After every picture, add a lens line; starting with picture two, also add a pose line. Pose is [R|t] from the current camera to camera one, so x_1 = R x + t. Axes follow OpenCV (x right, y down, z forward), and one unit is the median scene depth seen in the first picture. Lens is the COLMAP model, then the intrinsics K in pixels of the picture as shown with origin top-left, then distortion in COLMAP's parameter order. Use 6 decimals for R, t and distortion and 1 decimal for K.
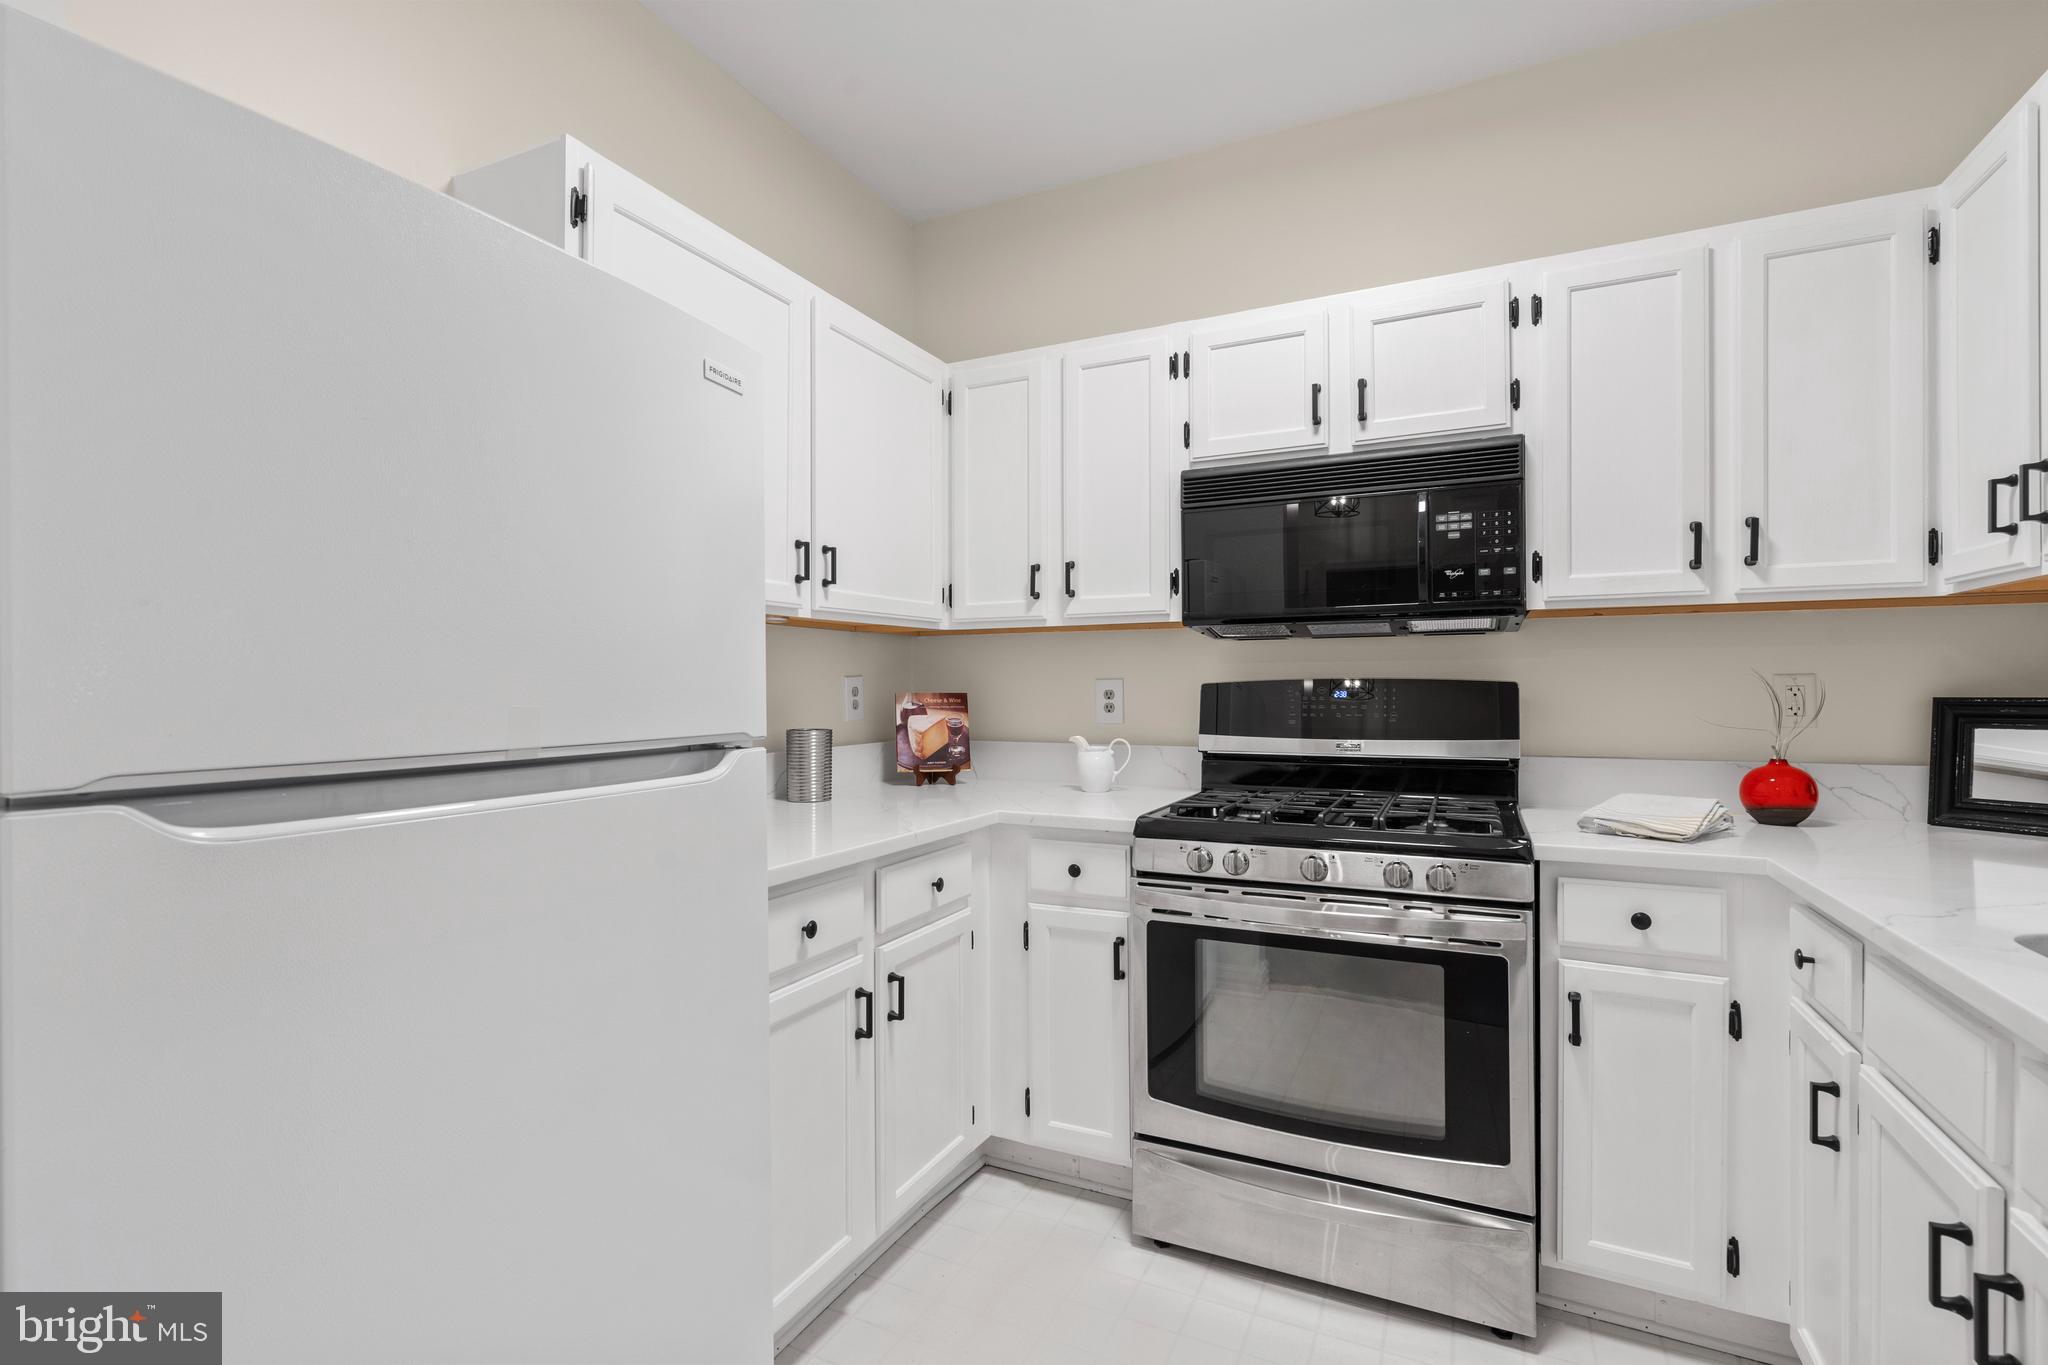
lens RADIAL K [[924.7, 0, 1021.5], [0, 924.7, 686.3], [0, 0, 1]] dist [-0.001129, 0.000267]
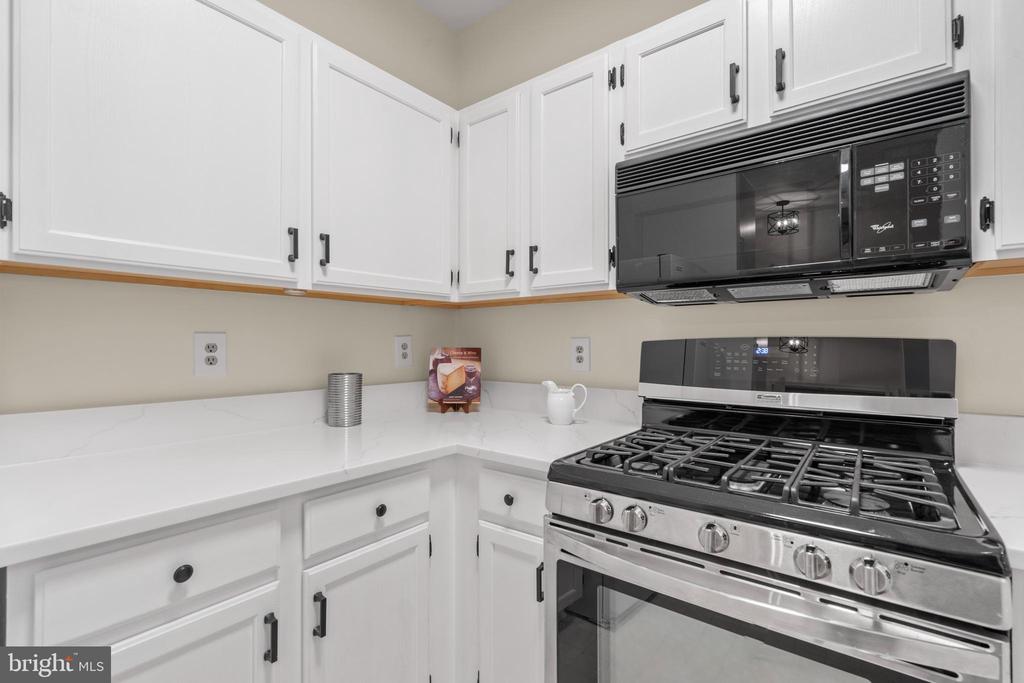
lens RADIAL K [[460.6, 0, 510.7], [0, 460.6, 343.3], [0, 0, 1]] dist [-0.001221, 0.000447]
pose [[0.976372, 0.002709, -0.216078, 0.185539], [-0.002952, 0.999995, -0.000800, 0.001073], [0.216075, 0.001419, 0.976376, 0.428812]]
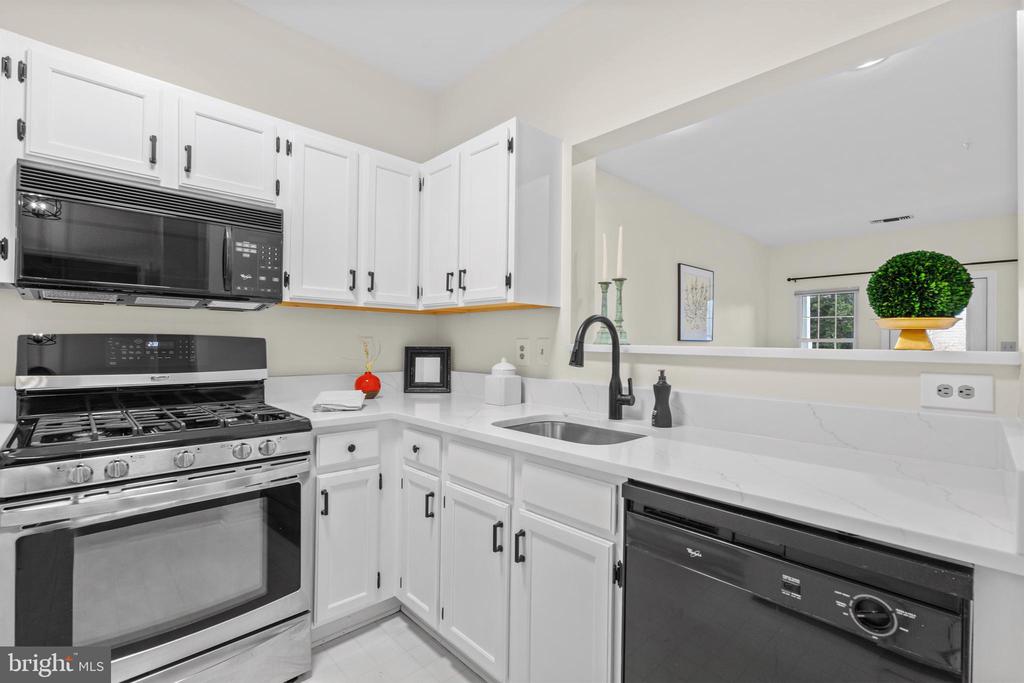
lens RADIAL K [[461.0, 0, 512.0], [0, 461.0, 341.5], [0, 0, 1]] dist [-0.003853, 0.000868]
pose [[0.347754, 0.009954, 0.937533, -0.177574], [-0.014478, 0.999881, -0.005245, -0.000177], [-0.937474, -0.011750, 0.347857, 0.202734]]
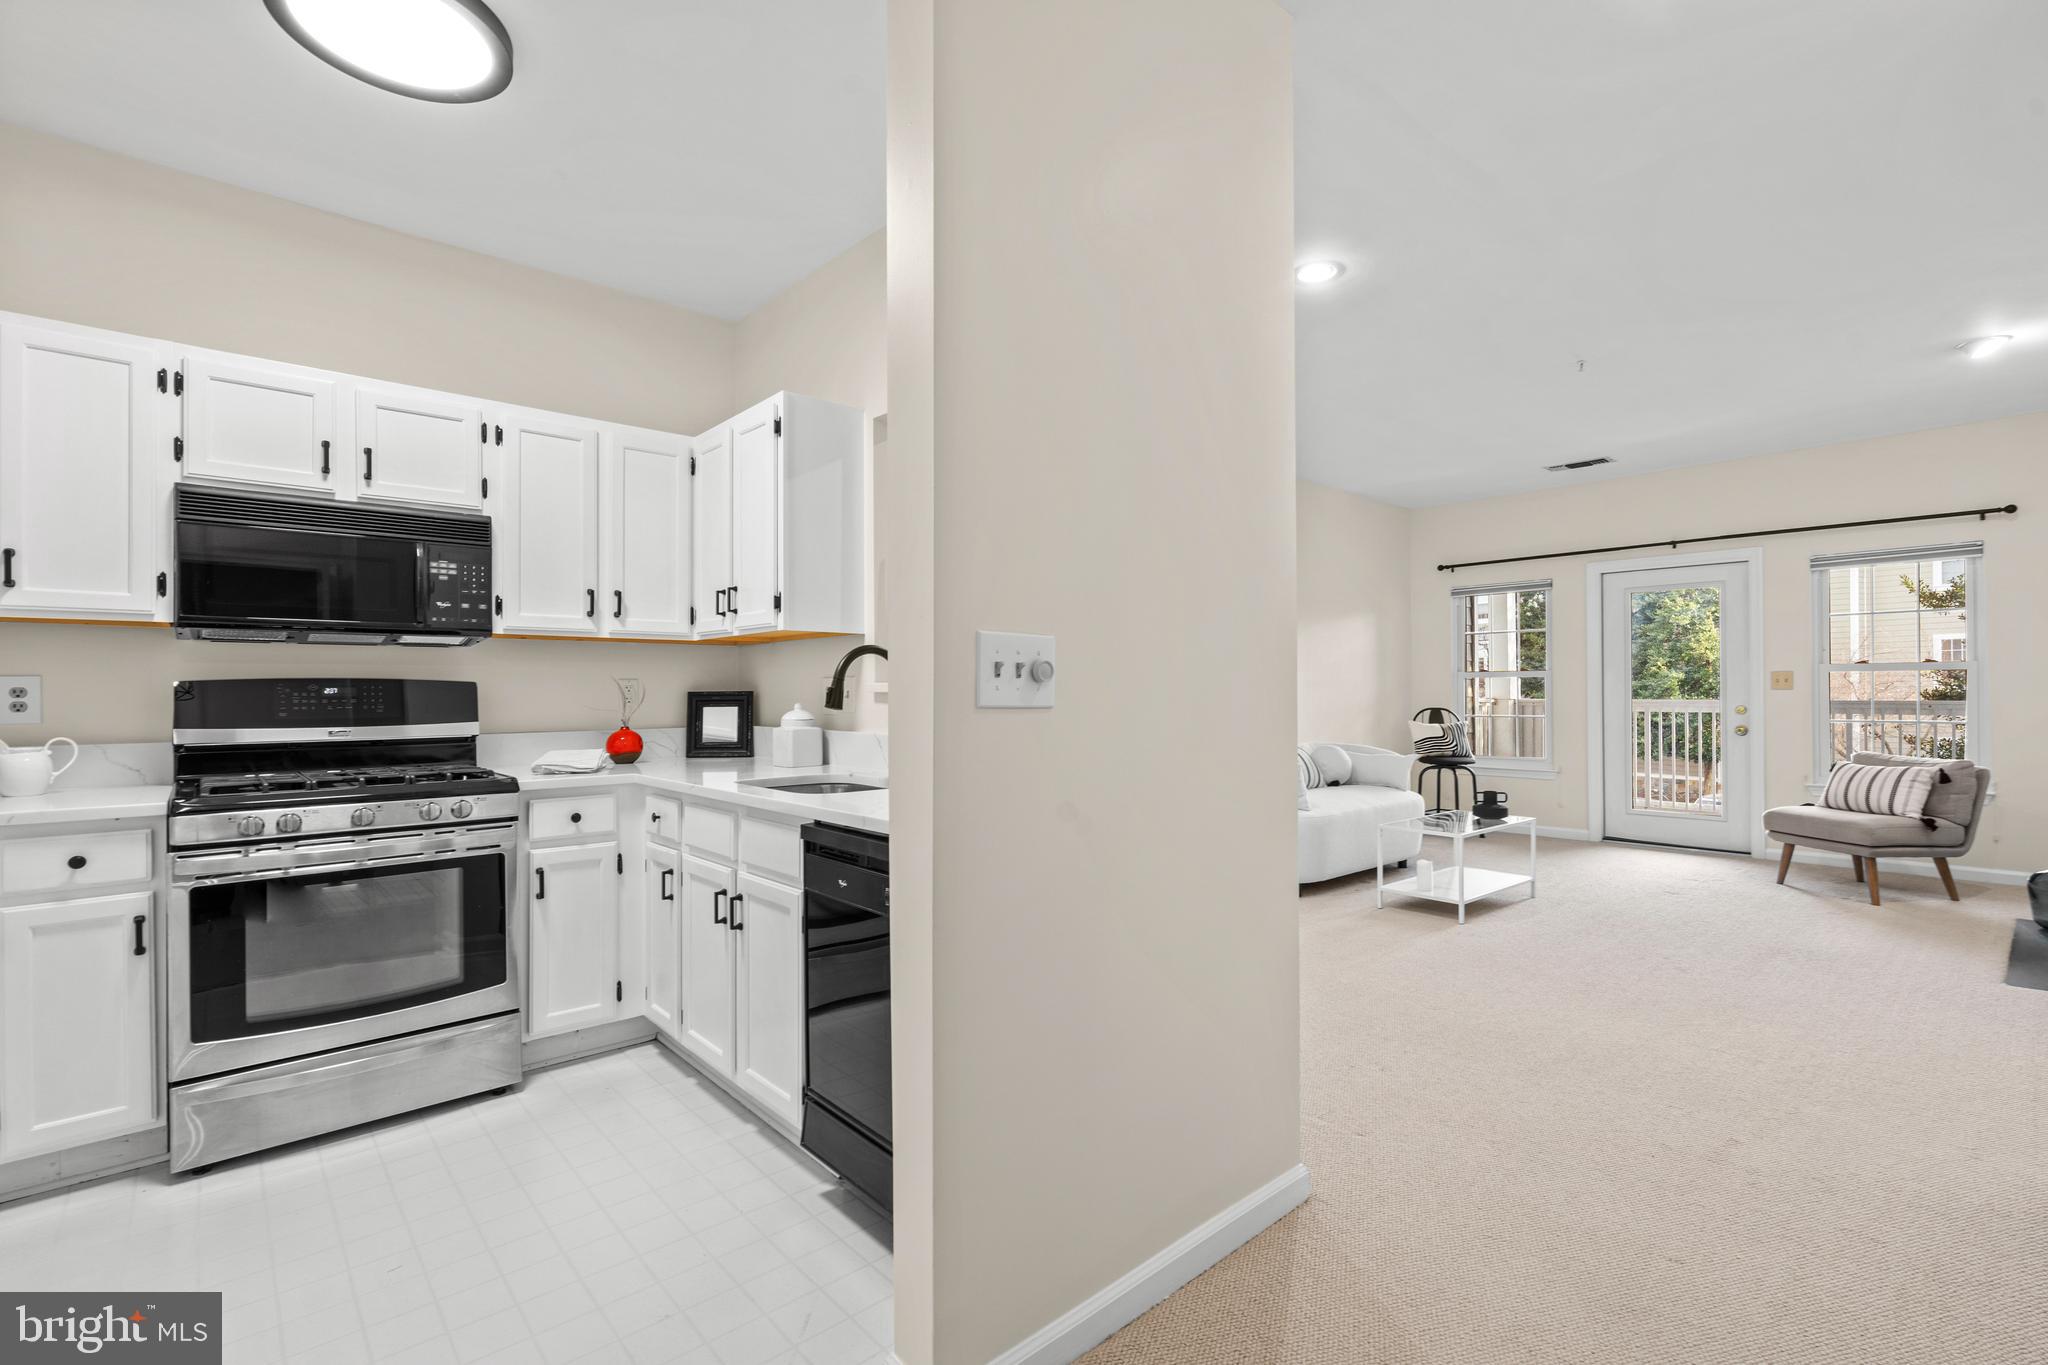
lens RADIAL K [[921.2, 0, 1021.4], [0, 921.2, 686.1], [0, 0, 1]] dist [-0.001221, 0.000447]
pose [[0.381108, 0.005813, 0.924512, -0.483180], [0.001219, 0.999976, -0.006790, 0.013254], [-0.924530, 0.003715, 0.381092, -0.346670]]
